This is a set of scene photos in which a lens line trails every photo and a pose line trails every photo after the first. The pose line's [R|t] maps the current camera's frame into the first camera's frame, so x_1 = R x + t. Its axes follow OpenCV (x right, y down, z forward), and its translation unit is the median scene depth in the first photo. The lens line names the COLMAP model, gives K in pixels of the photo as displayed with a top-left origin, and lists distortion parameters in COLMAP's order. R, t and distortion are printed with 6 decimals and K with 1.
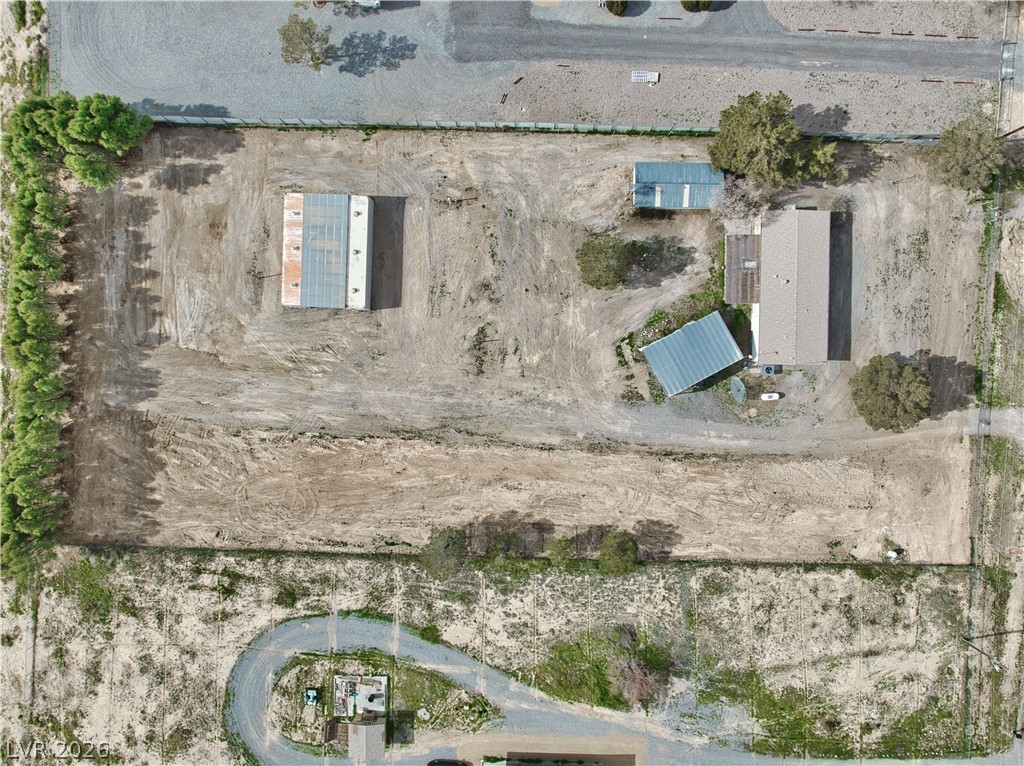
lens RADIAL K [[746.0, 0, 512.0], [0, 746.0, 383.0], [0, 0, 1]] dist [-0.040376, -0.005192]
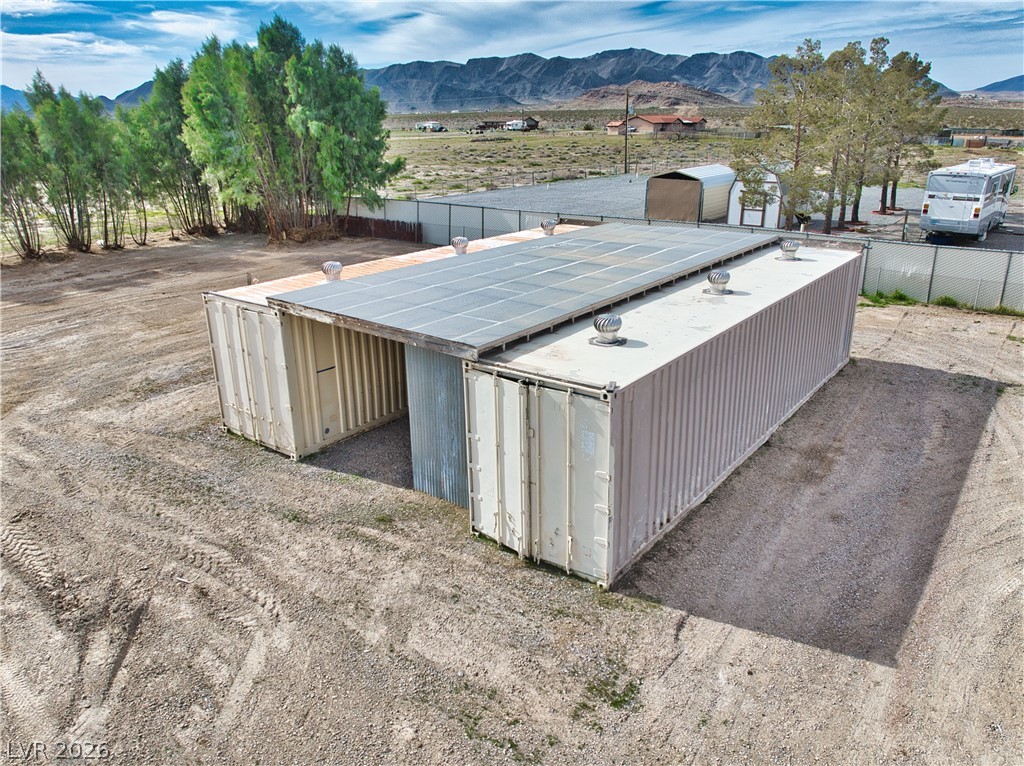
lens RADIAL K [[740.8, 0, 512.0], [0, 740.8, 383.0], [0, 0, 1]] dist [-0.005972, -0.069619]
pose [[0.817827, 0.187623, -0.544018, -0.144237], [-0.575125, 0.234058, -0.783867, -0.002542], [-0.019739, 0.953947, 0.299326, 0.931547]]
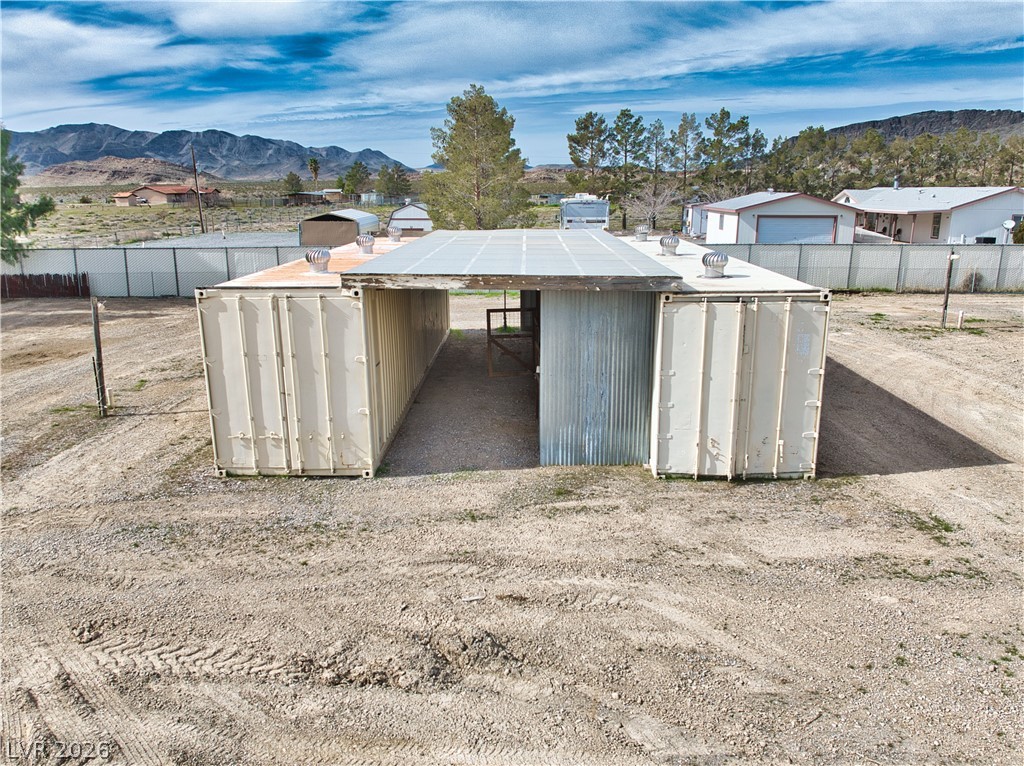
lens RADIAL K [[746.0, 0, 512.0], [0, 746.0, 383.0], [0, 0, 1]] dist [-0.040376, -0.005192]
pose [[0.999761, -0.008709, 0.020061, -0.247340], [0.021419, 0.204812, -0.978567, 0.029236], [0.004414, 0.978763, 0.204949, 0.954053]]
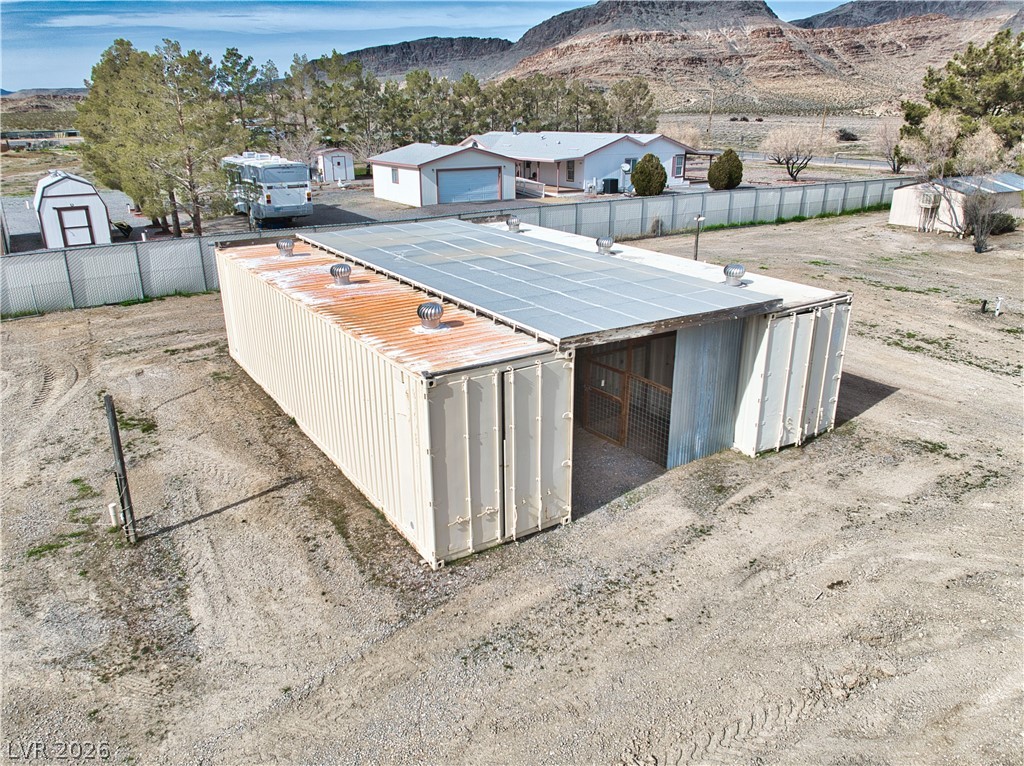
lens RADIAL K [[746.0, 0, 512.0], [0, 746.0, 383.0], [0, 0, 1]] dist [-0.040376, -0.005192]
pose [[0.820958, -0.197330, 0.535806, -0.349611], [0.570145, 0.232319, -0.788012, -0.001433], [0.031020, 0.952412, 0.303230, 0.930218]]
